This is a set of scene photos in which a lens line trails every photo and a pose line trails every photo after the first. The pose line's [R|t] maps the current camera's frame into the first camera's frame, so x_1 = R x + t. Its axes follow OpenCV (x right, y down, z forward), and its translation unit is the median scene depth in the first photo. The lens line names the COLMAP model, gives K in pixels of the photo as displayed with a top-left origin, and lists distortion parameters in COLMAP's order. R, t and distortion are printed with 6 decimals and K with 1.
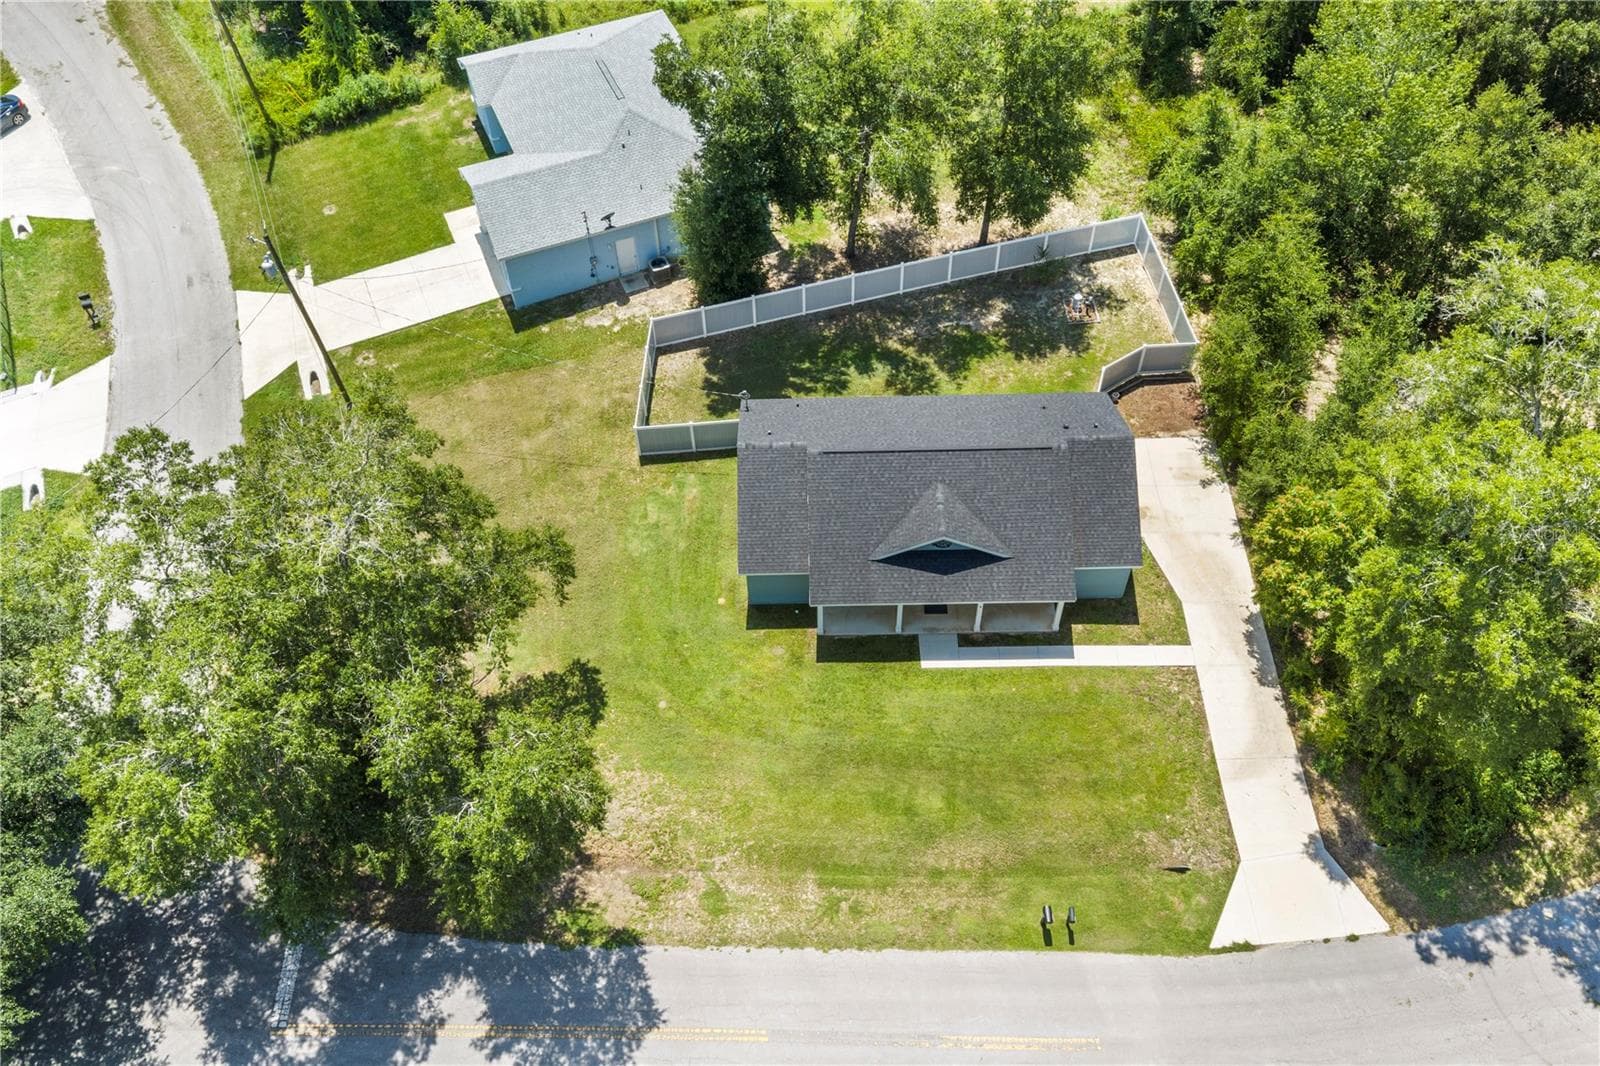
lens RADIAL K [[1340.1, 0, 806.7], [0, 1340.1, 543.5], [0, 0, 1]] dist [0.009911, -0.009834]
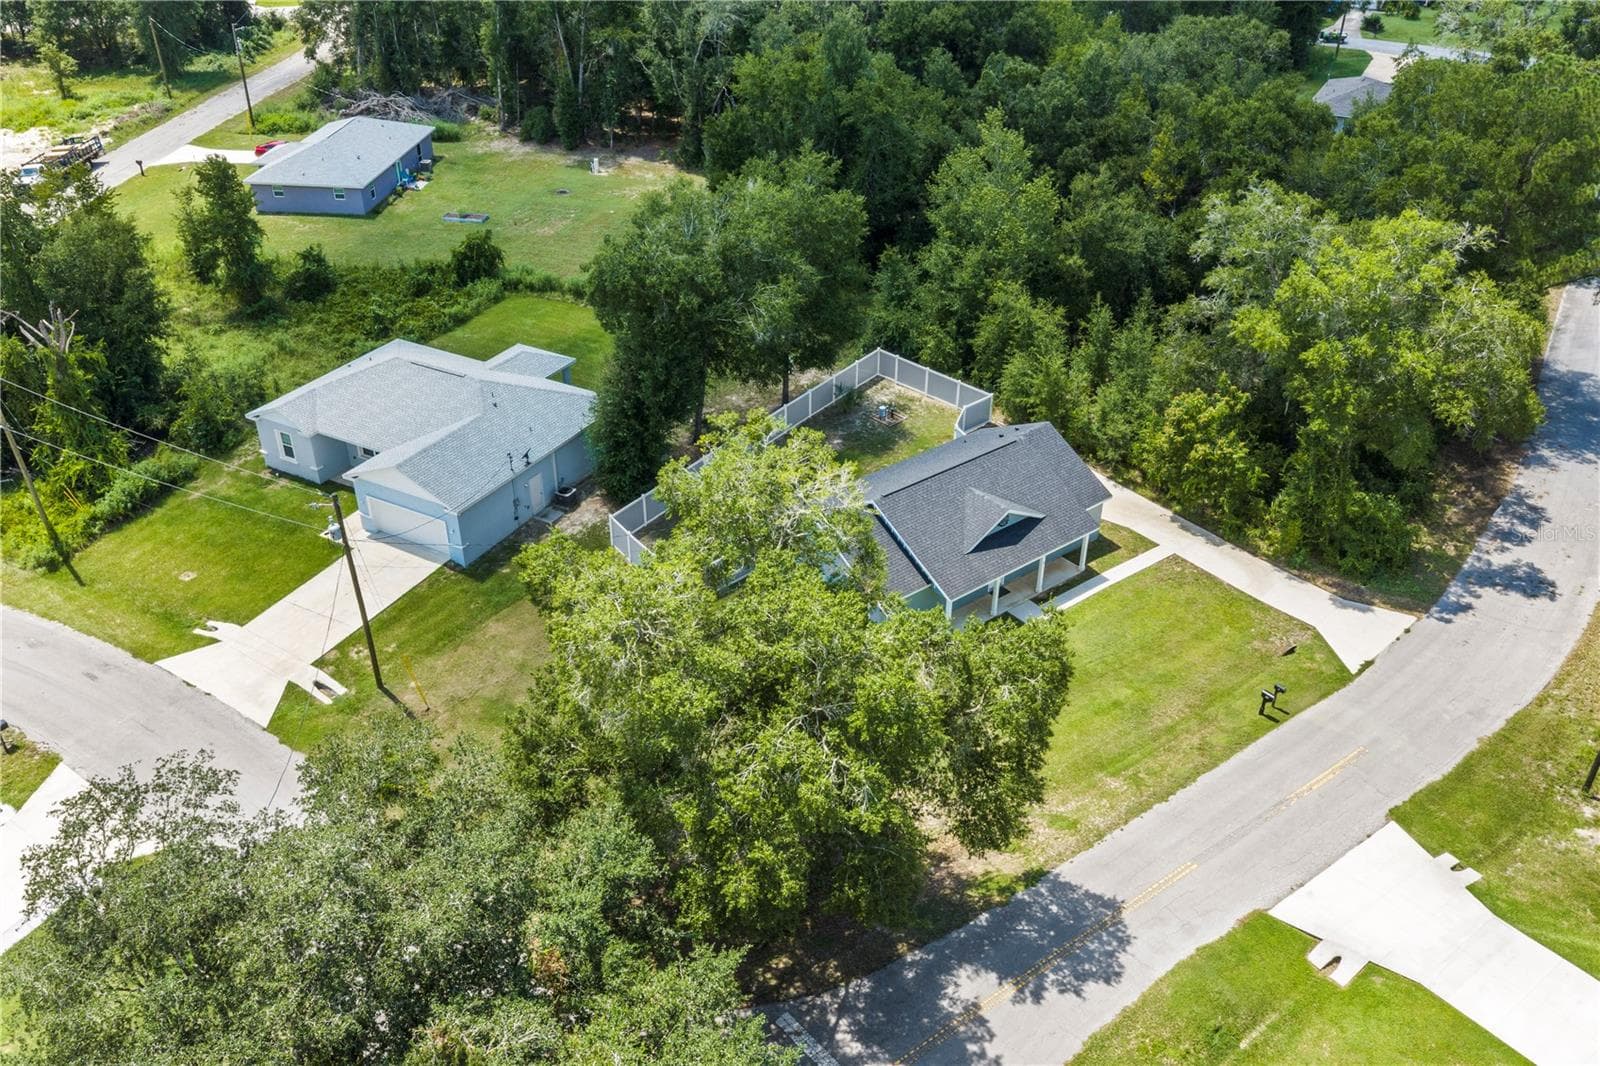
lens RADIAL K [[1340.1, 0, 810.1], [0, 1340.1, 532.6], [0, 0, 1]] dist [0.009911, -0.009834]
pose [[0.782903, -0.309929, 0.539451, -0.689415], [0.479937, 0.852609, -0.206683, 0.173558], [-0.395884, 0.420715, 0.816257, 0.064838]]
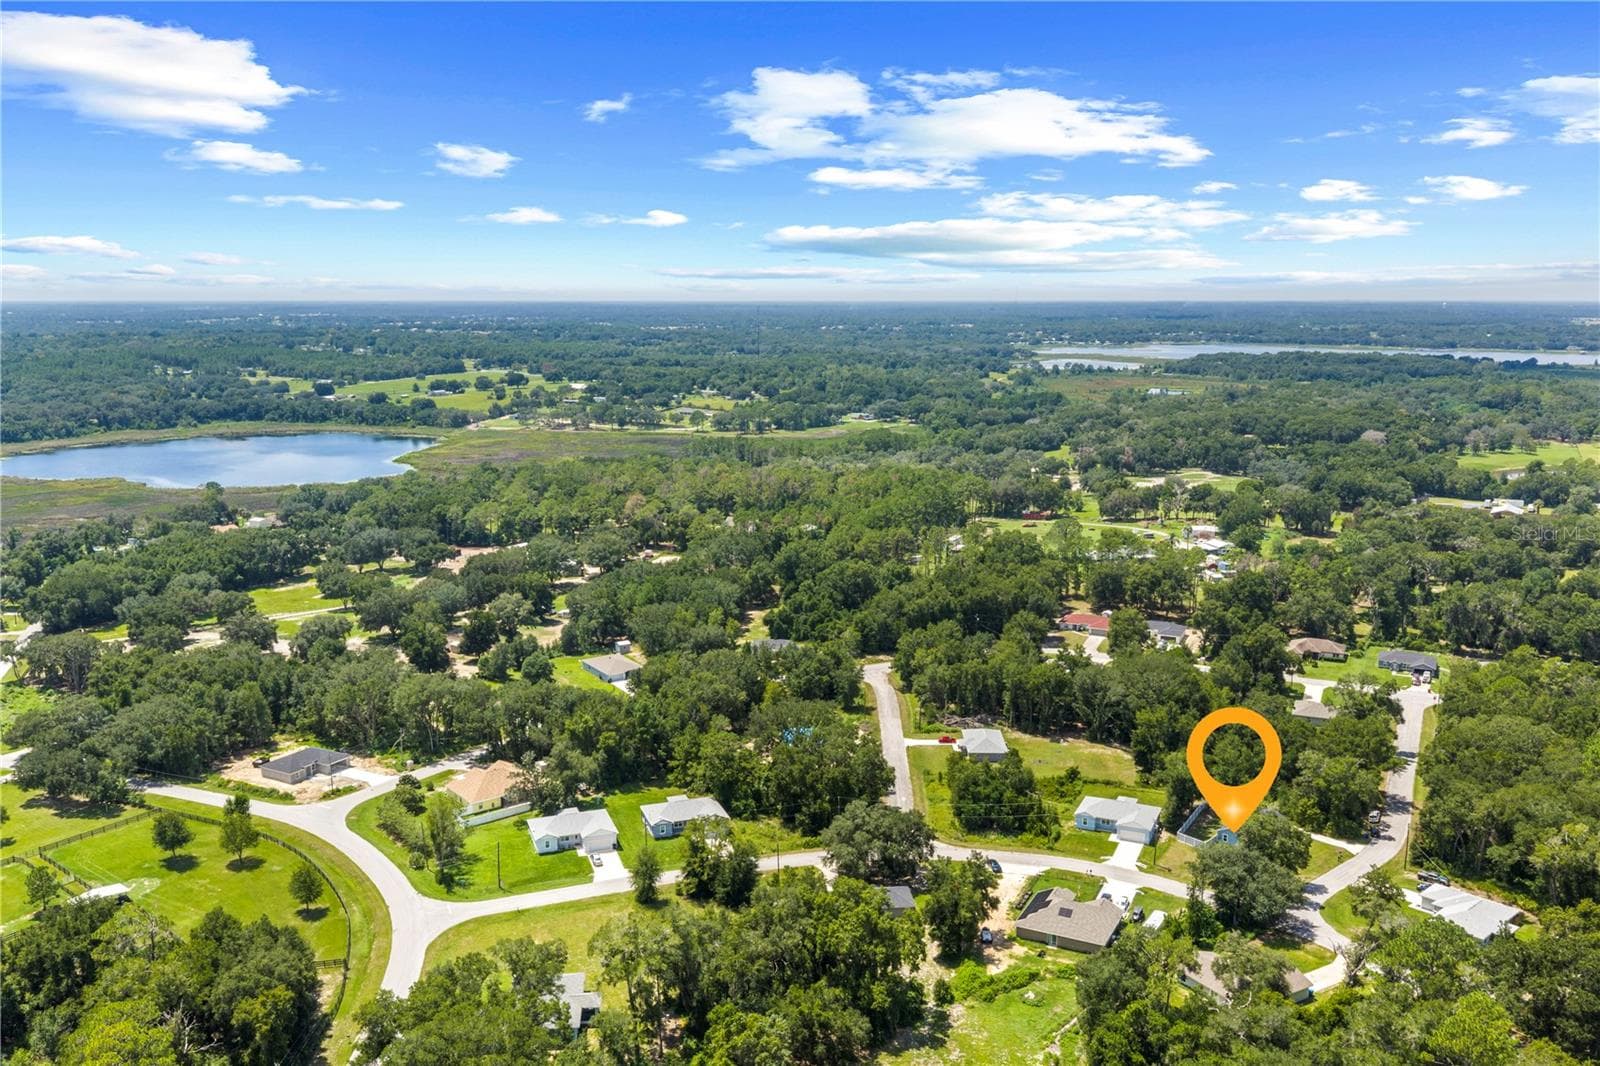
lens RADIAL K [[1340.1, 0, 812.3], [0, 1340.1, 527.5], [0, 0, 1]] dist [0.009911, -0.009834]
pose [[0.724841, -0.105757, 0.680750, -4.868171], [0.537438, 0.705018, -0.462720, 0.660343], [-0.431005, 0.701260, 0.567864, -2.180507]]
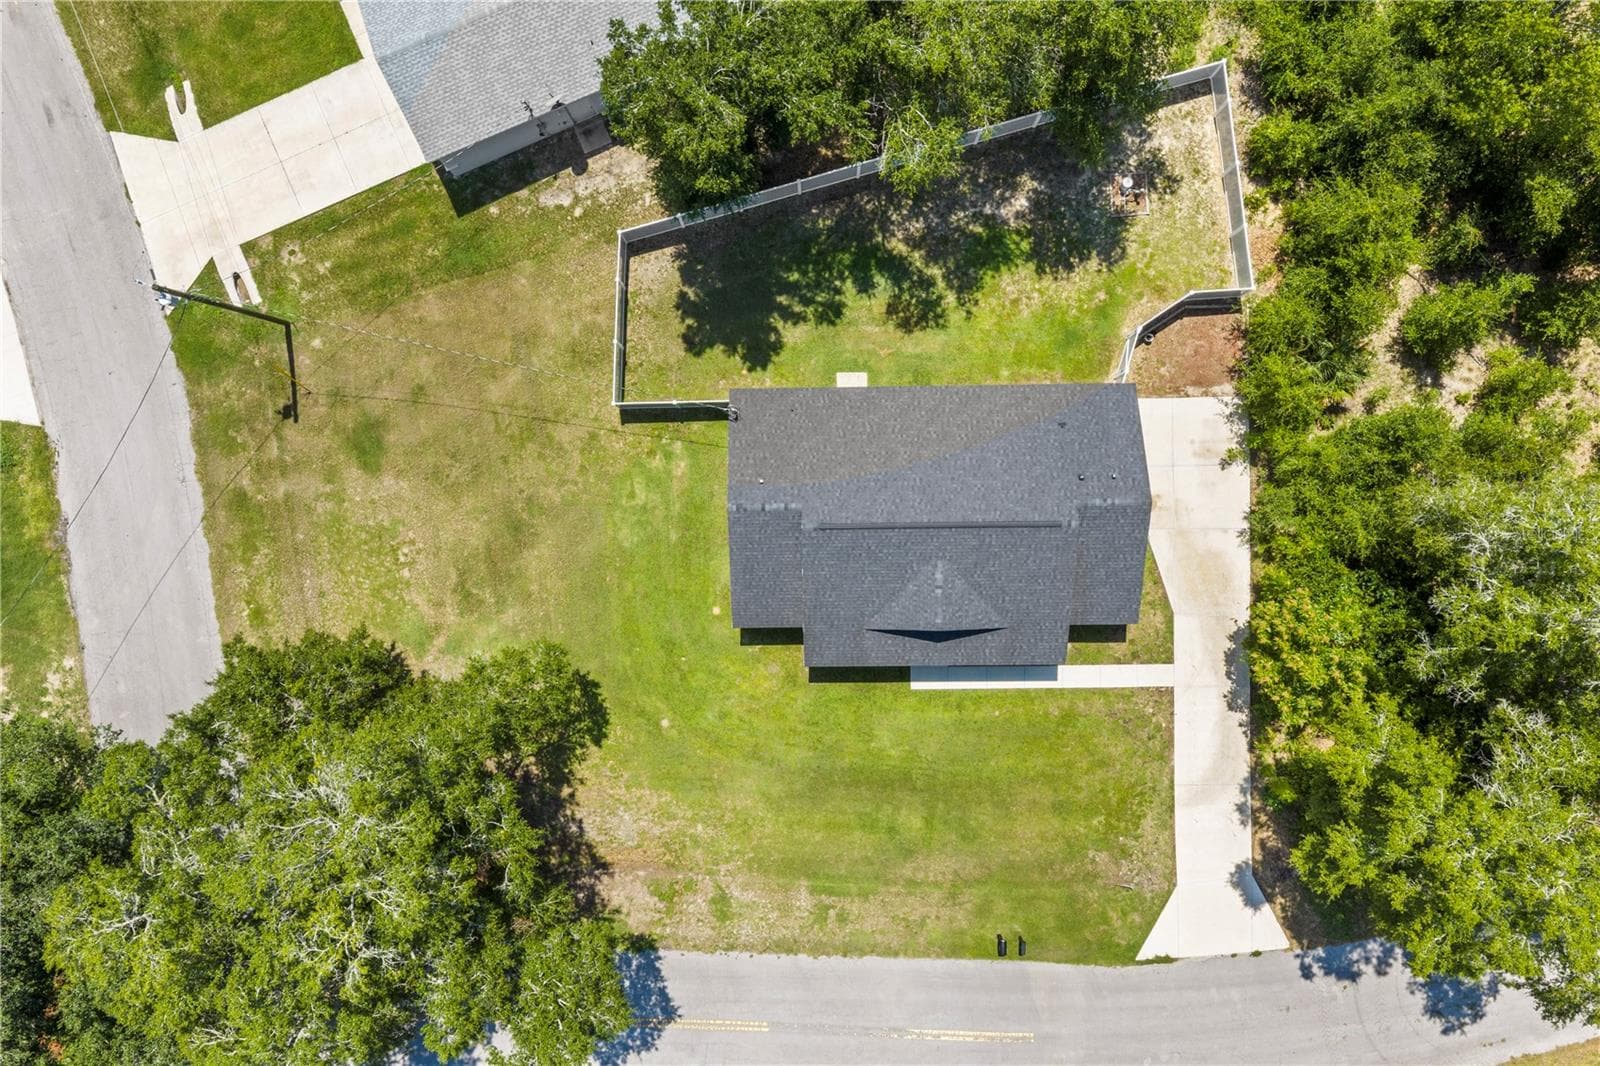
lens RADIAL K [[1340.1, 0, 808.2], [0, 1340.1, 544.7], [0, 0, 1]] dist [0.009911, -0.009834]
pose [[0.999980, 0.003331, 0.005308, -0.000202], [-0.005894, 0.787710, 0.616017, -0.637575], [-0.002130, -0.616037, 0.787715, 0.248019]]
